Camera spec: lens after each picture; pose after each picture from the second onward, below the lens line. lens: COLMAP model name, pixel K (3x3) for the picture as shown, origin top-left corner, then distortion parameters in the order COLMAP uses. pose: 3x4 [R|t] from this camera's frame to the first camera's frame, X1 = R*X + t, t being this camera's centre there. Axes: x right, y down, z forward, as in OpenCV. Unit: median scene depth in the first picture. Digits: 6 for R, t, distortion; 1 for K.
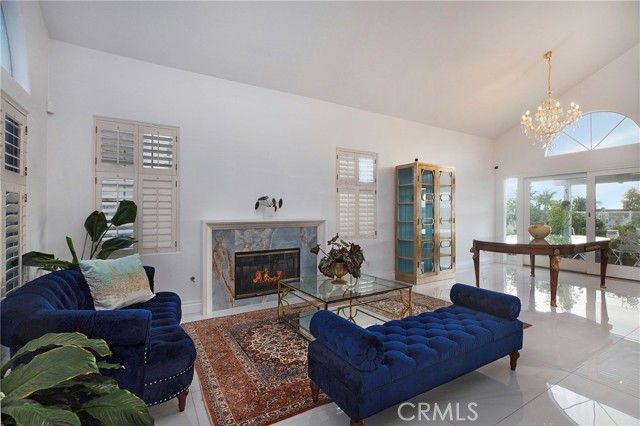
lens RADIAL K [[300.7, 0, 307.8], [0, 300.7, 203.3], [0, 0, 1]] dist [0.007937, 0.000391]
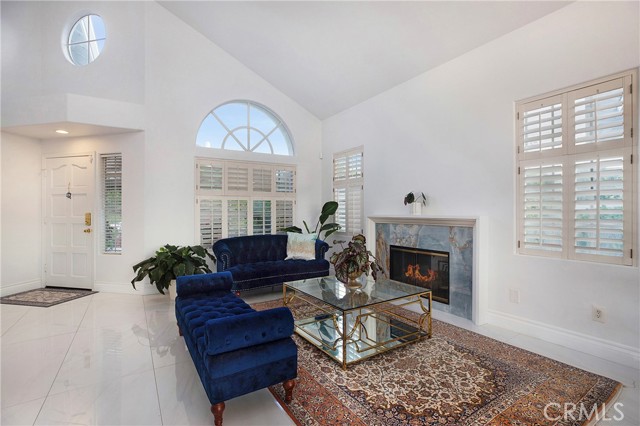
lens RADIAL K [[300.7, 0, 322.6], [0, 300.7, 209.5], [0, 0, 1]] dist [0.007937, 0.000391]
pose [[0.055523, -0.000985, -0.998457, 0.213053], [0.031826, 0.999493, 0.000784, 0.006606], [0.997950, -0.031821, 0.055526, 0.176707]]
